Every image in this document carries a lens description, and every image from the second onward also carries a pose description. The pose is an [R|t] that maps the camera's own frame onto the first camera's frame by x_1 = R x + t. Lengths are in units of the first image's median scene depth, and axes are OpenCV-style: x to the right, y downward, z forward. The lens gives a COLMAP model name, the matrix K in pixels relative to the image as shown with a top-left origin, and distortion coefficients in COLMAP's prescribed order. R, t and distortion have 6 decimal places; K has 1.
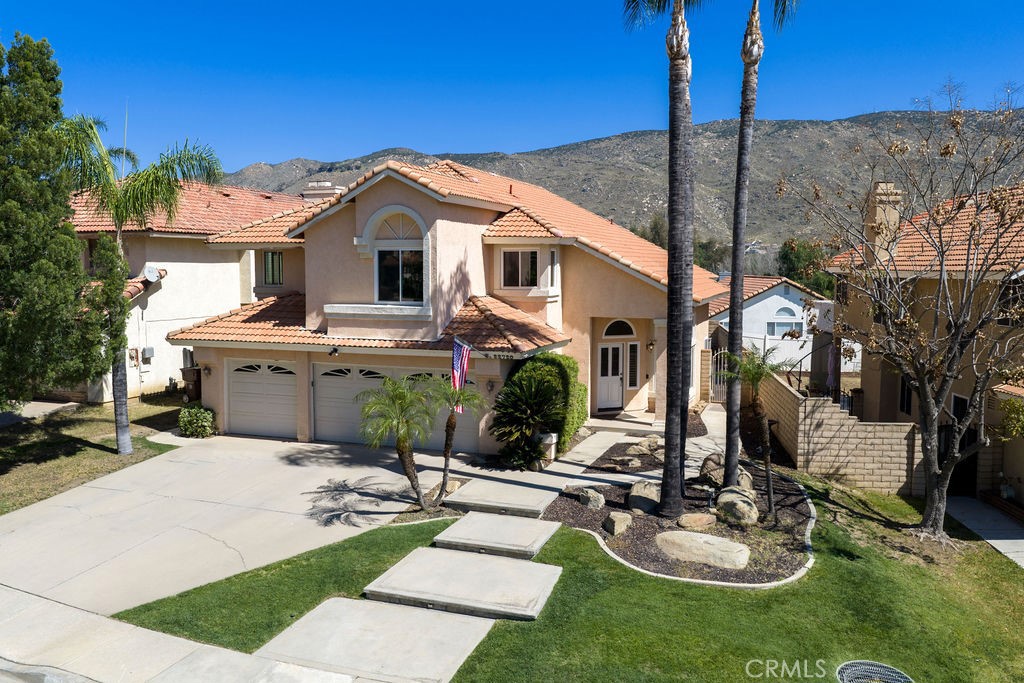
lens RADIAL K [[841.9, 0, 513.5], [0, 841.9, 329.7], [0, 0, 1]] dist [0.028422, -0.036649]
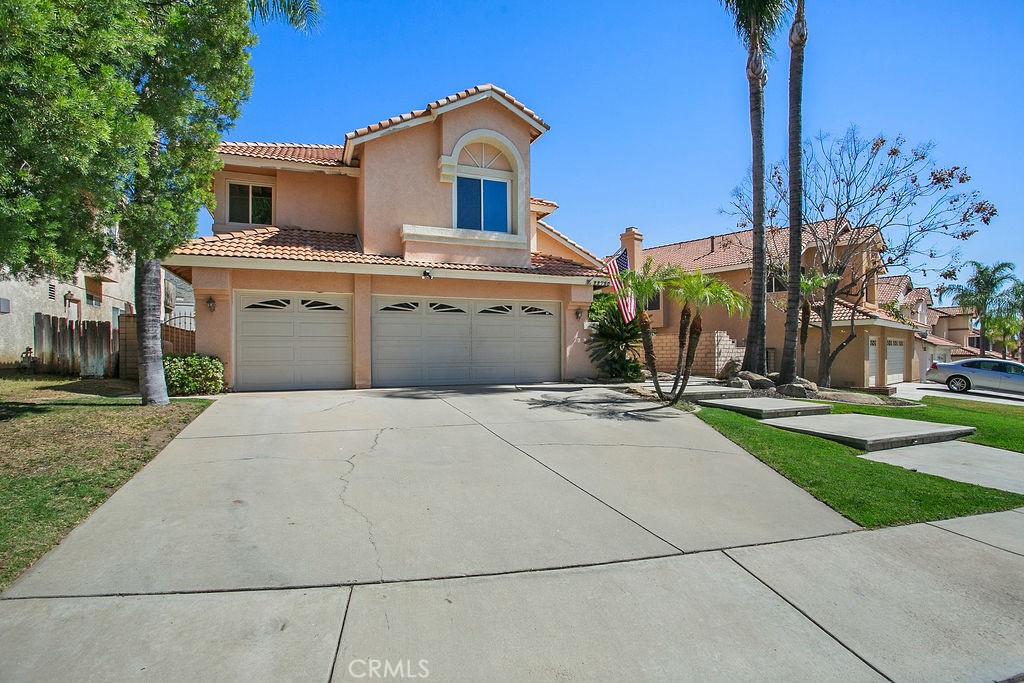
lens RADIAL K [[514.3, 0, 517.1], [0, 514.3, 343.6], [0, 0, 1]] dist [-0.034356, 0.012046]
pose [[0.738334, 0.009578, 0.674367, -0.504262], [0.064774, 0.994270, -0.085040, 0.149317], [-0.671317, 0.106470, 0.733483, 0.553662]]
